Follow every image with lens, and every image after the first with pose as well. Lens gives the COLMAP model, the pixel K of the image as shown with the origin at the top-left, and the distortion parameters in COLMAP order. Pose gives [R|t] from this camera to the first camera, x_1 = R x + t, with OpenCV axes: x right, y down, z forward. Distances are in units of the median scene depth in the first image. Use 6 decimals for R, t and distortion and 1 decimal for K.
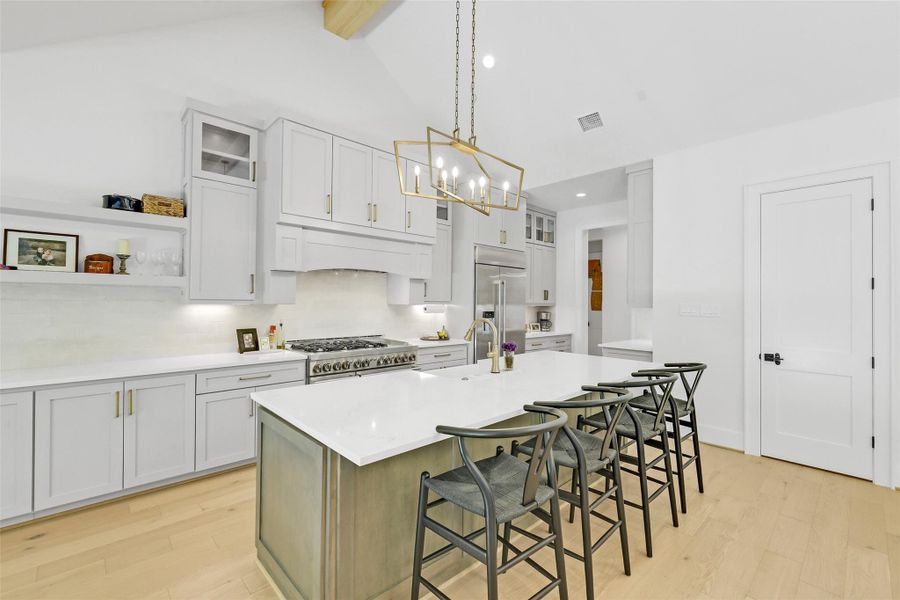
lens RADIAL K [[385.2, 0, 452.5], [0, 385.2, 296.9], [0, 0, 1]] dist [-0.001258, -0.000485]
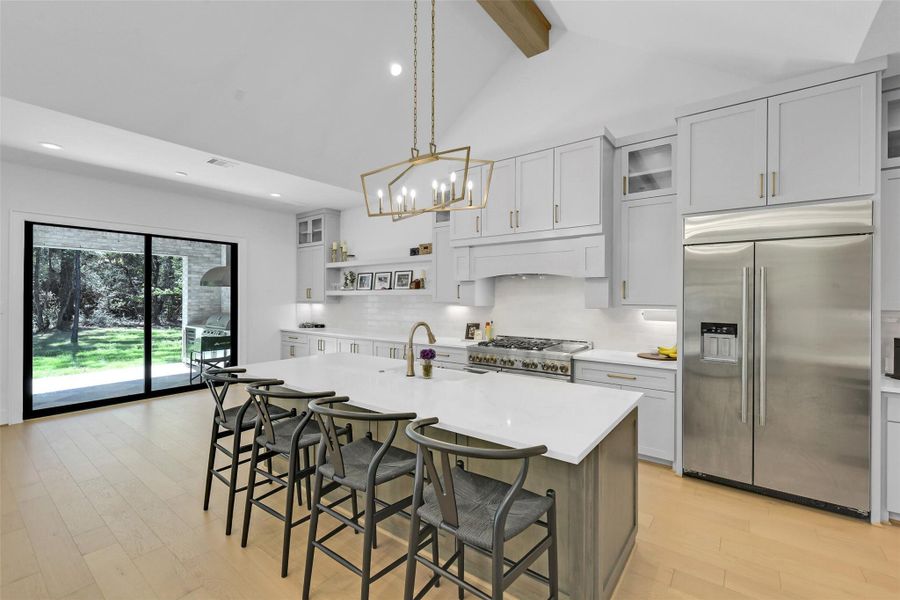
lens RADIAL K [[395.4, 0, 446.7], [0, 395.4, 299.4], [0, 0, 1]] dist [0.000271, -0.000046]
pose [[0.153390, -0.003396, -0.988160, 0.925691], [0.011713, 0.999930, -0.001619, -0.002948], [0.988096, -0.011326, 0.153419, 0.728981]]
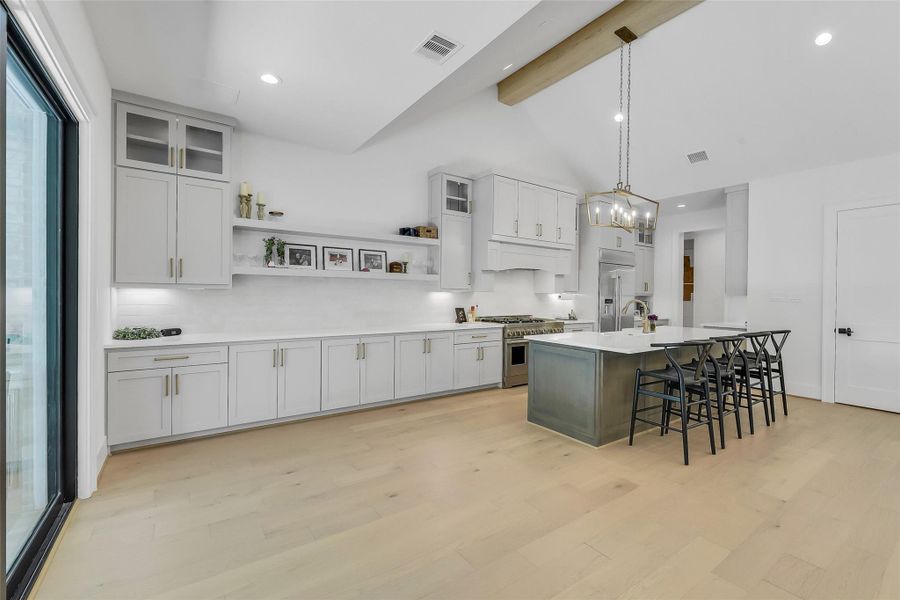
lens RADIAL K [[387.1, 0, 449.9], [0, 387.1, 296.2], [0, 0, 1]] dist [0.001322, -0.001425]
pose [[0.989208, 0.002825, -0.146489, -0.367577], [-0.000700, 0.999894, 0.014554, 0.014286], [0.146514, -0.014294, 0.989105, -0.580138]]
